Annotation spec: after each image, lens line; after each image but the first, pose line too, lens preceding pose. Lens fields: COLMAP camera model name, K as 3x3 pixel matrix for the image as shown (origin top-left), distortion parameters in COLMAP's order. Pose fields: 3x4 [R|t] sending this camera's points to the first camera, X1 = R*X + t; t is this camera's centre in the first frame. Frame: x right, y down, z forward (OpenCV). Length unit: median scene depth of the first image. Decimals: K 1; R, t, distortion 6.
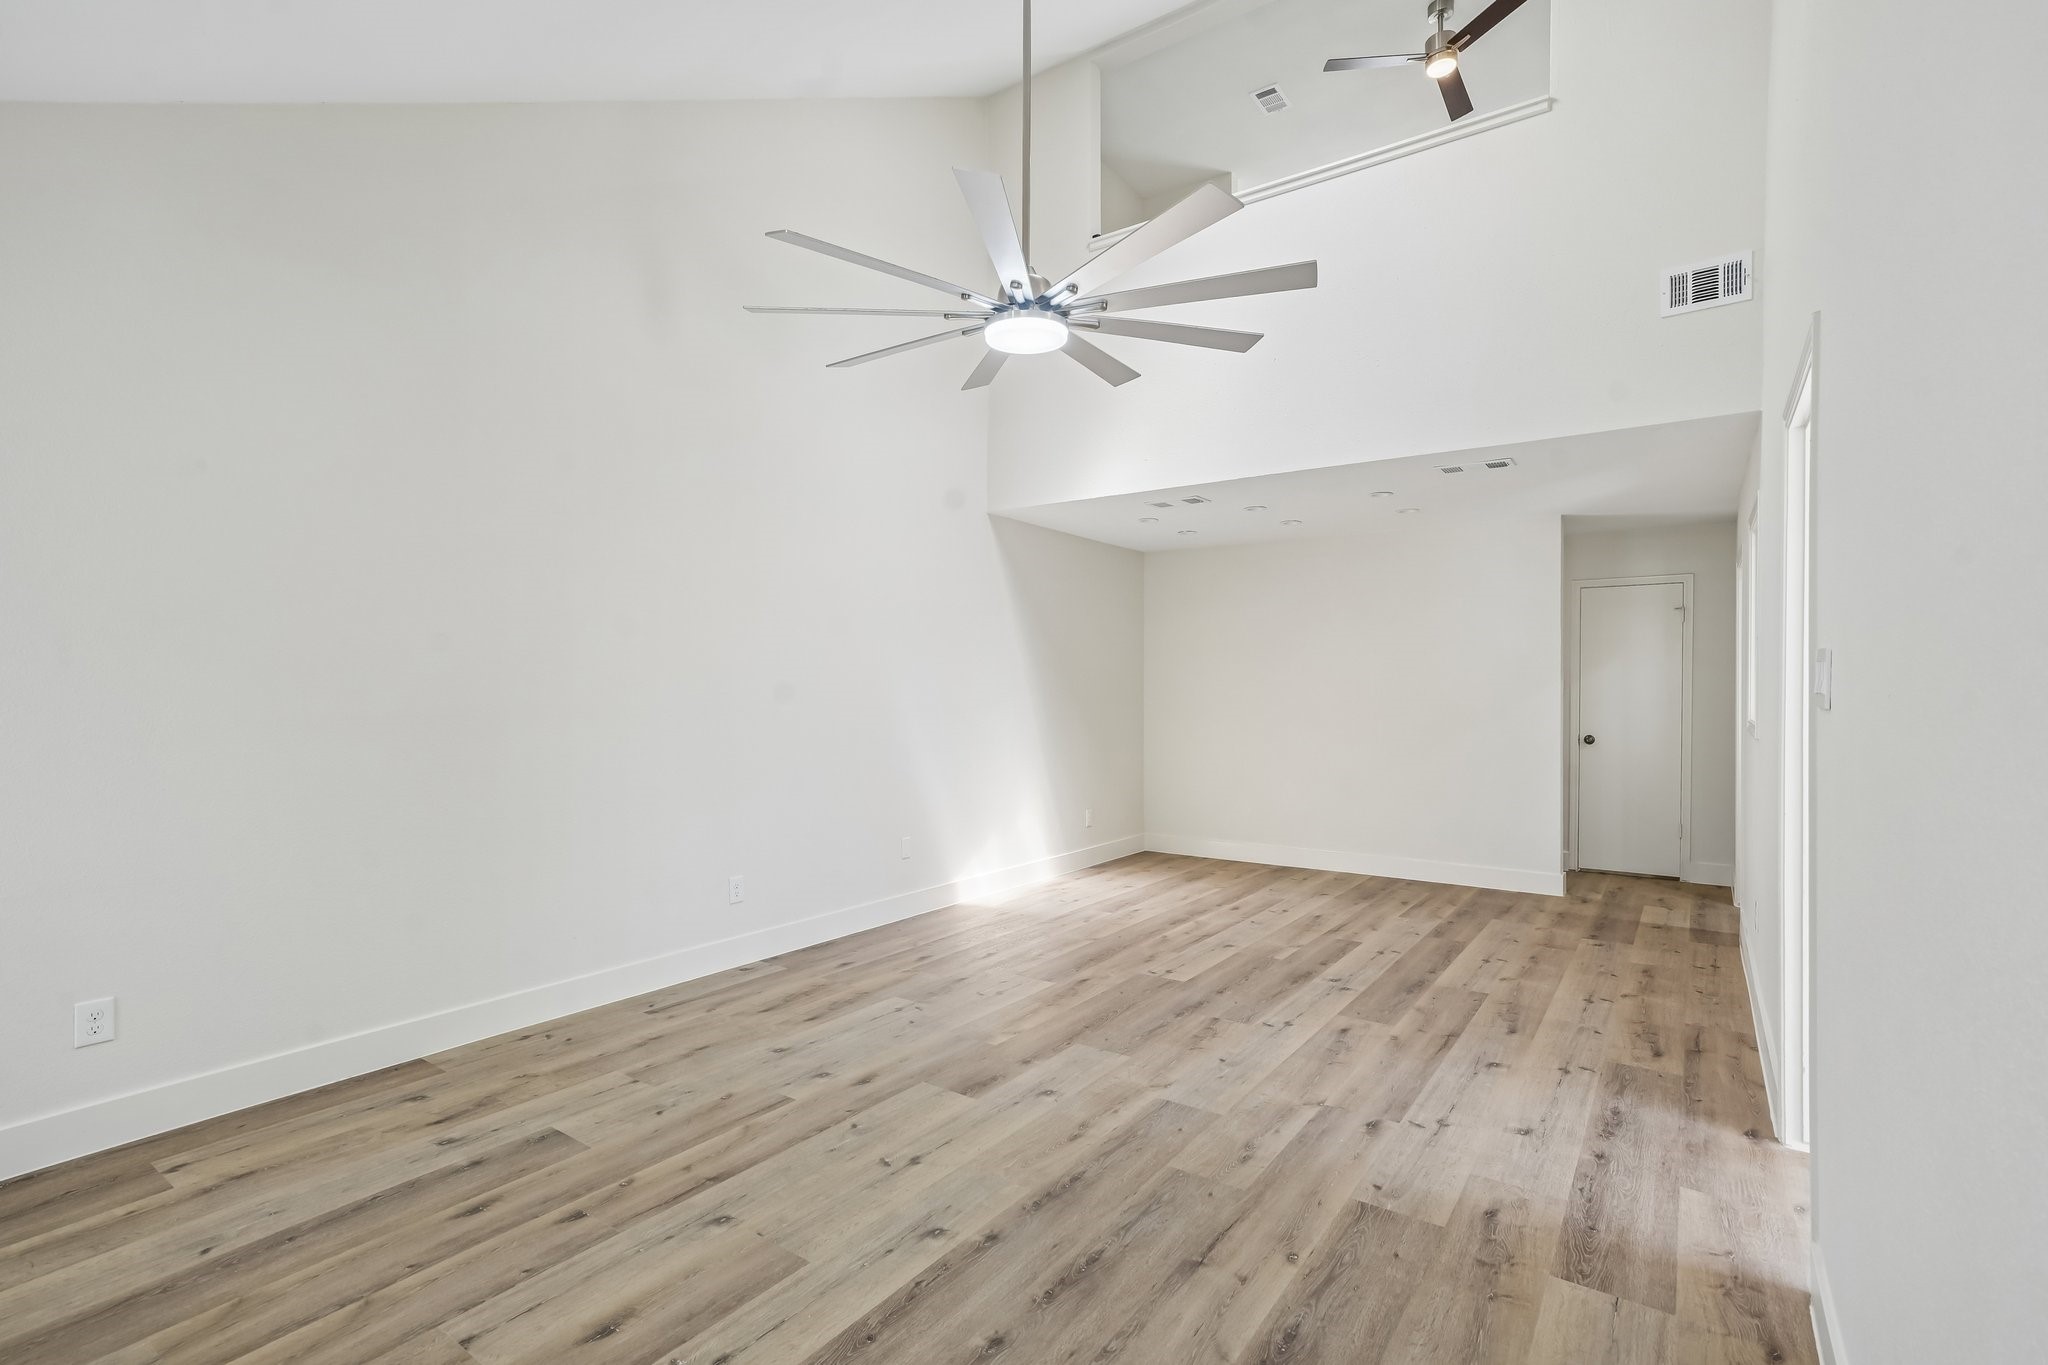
lens RADIAL K [[947.5, 0, 1023.6], [0, 947.5, 689.1], [0, 0, 1]] dist [0.000237, 0.000623]
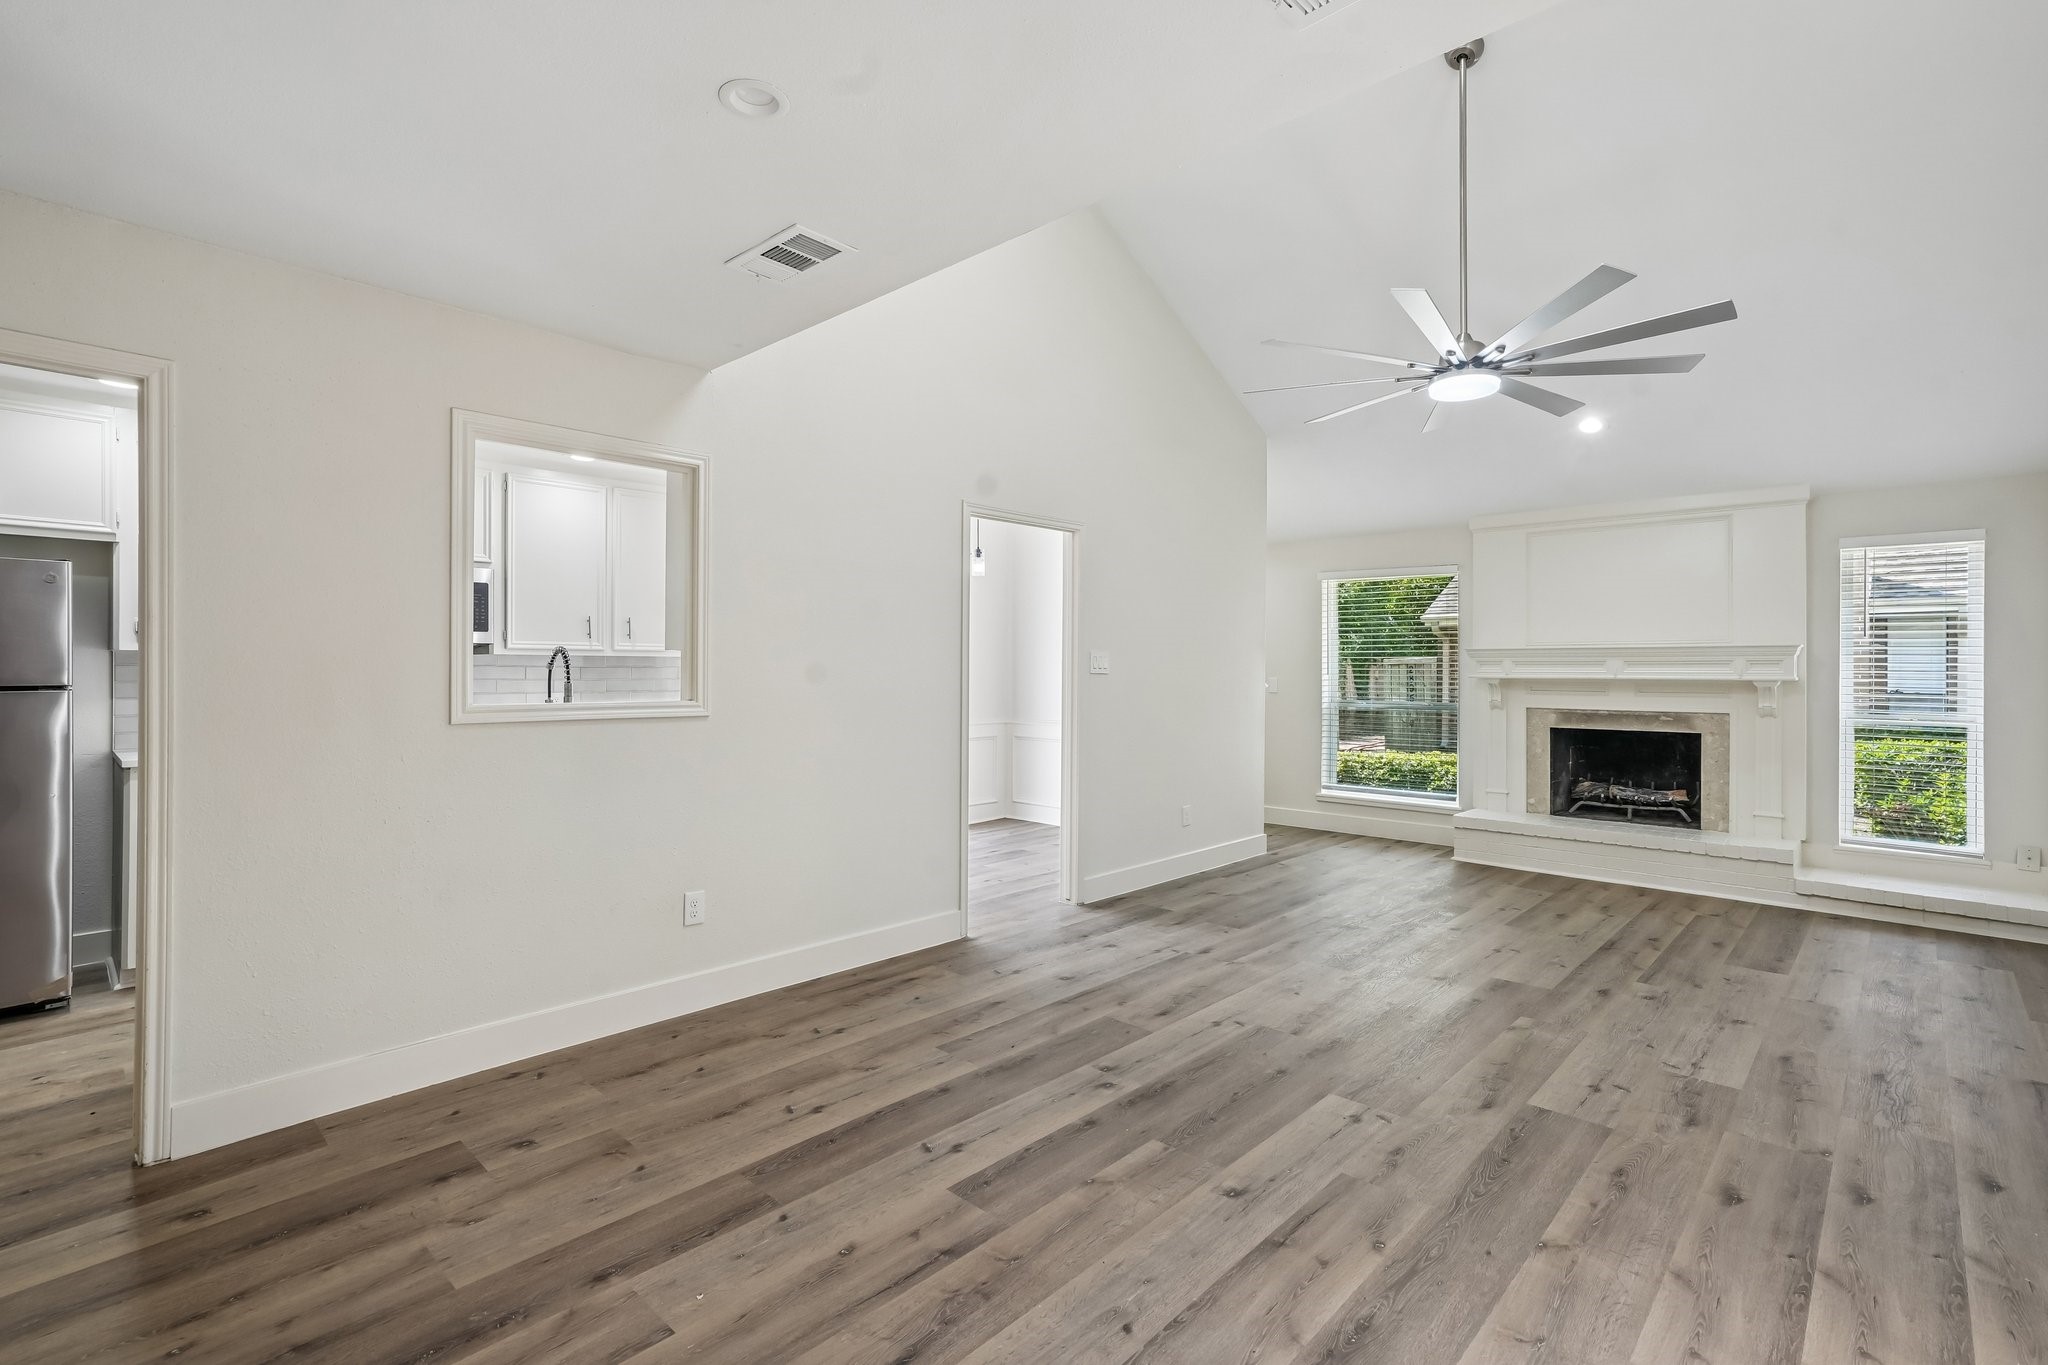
lens RADIAL K [[903.6, 0, 1025.0], [0, 903.6, 673.0], [0, 0, 1]] dist [0.011004, 0.000685]
pose [[-0.986956, -0.007481, 0.160814, 0.307992], [-0.007295, 0.999972, 0.001746, 0.002459], [-0.160823, 0.000550, -0.986983, 1.821311]]
